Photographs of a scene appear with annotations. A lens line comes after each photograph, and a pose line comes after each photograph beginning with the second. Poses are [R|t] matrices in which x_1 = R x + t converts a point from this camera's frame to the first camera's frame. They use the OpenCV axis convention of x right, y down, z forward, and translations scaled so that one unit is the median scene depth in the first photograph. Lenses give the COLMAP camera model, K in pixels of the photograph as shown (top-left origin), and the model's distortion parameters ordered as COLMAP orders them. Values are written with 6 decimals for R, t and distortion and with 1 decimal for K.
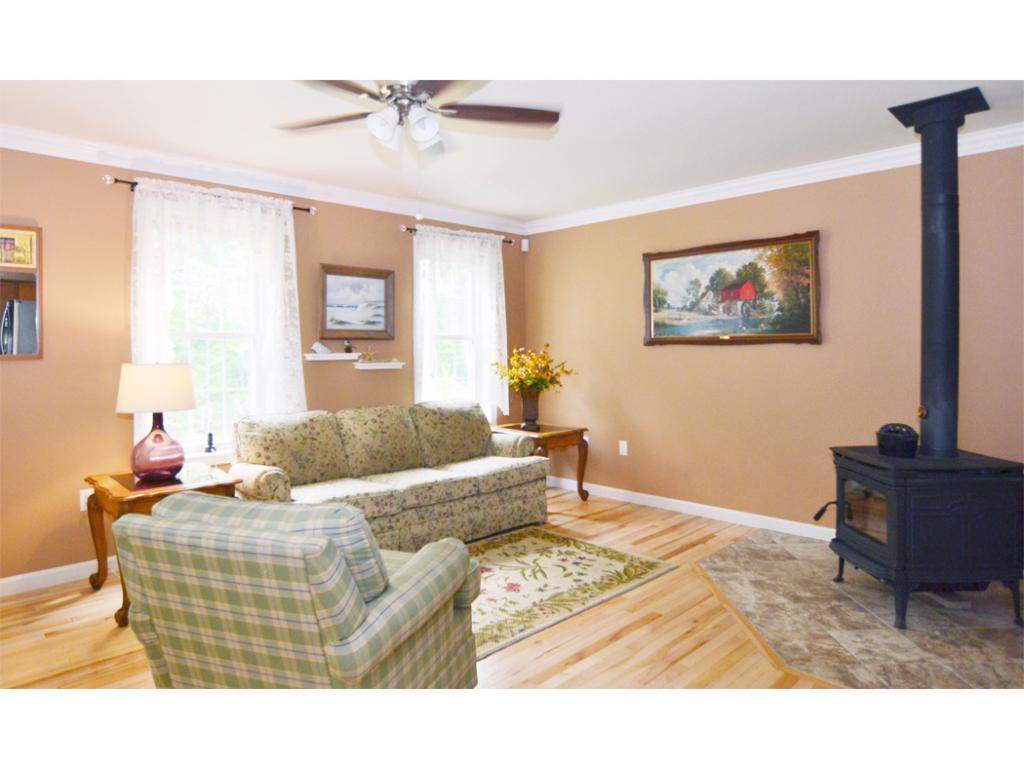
lens RADIAL K [[625.9, 0, 511.7], [0, 625.9, 376.2], [0, 0, 1]] dist [-0.027009, 0.000584]
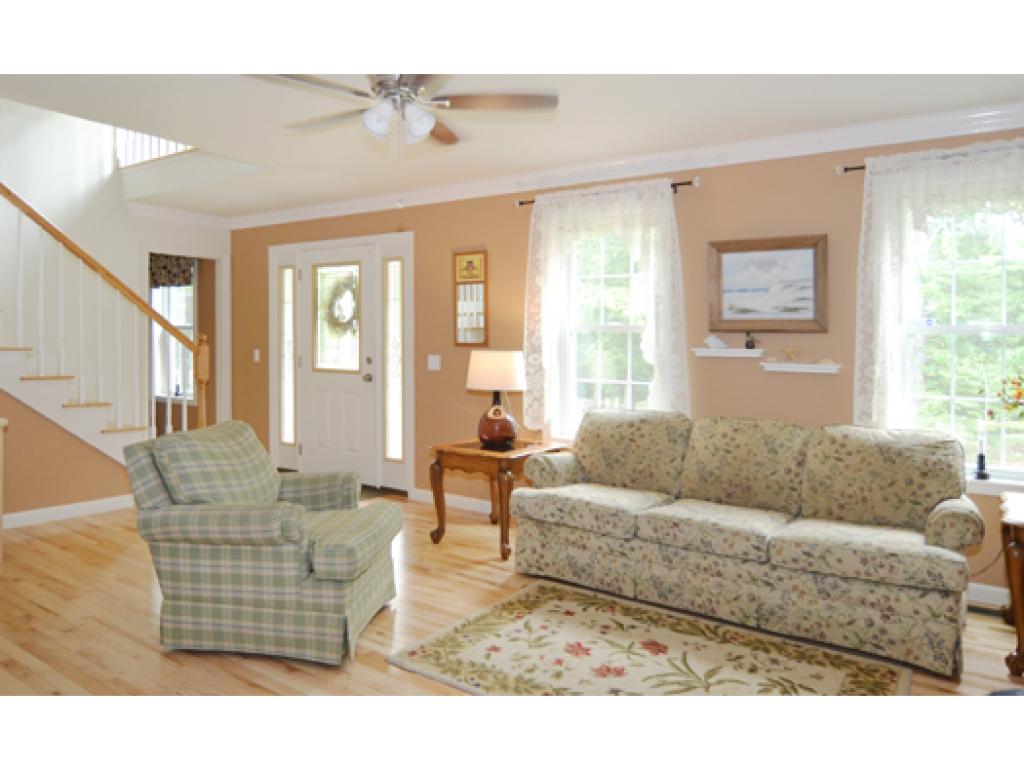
lens RADIAL K [[718.7, 0, 512.0], [0, 718.7, 384.0], [0, 0, 1]] dist [-0.009746, -0.003124]
pose [[0.184500, 0.064065, -0.980742, 0.602095], [-0.060244, 0.996734, 0.053777, -0.024563], [0.980984, 0.049162, 0.187757, 0.556548]]
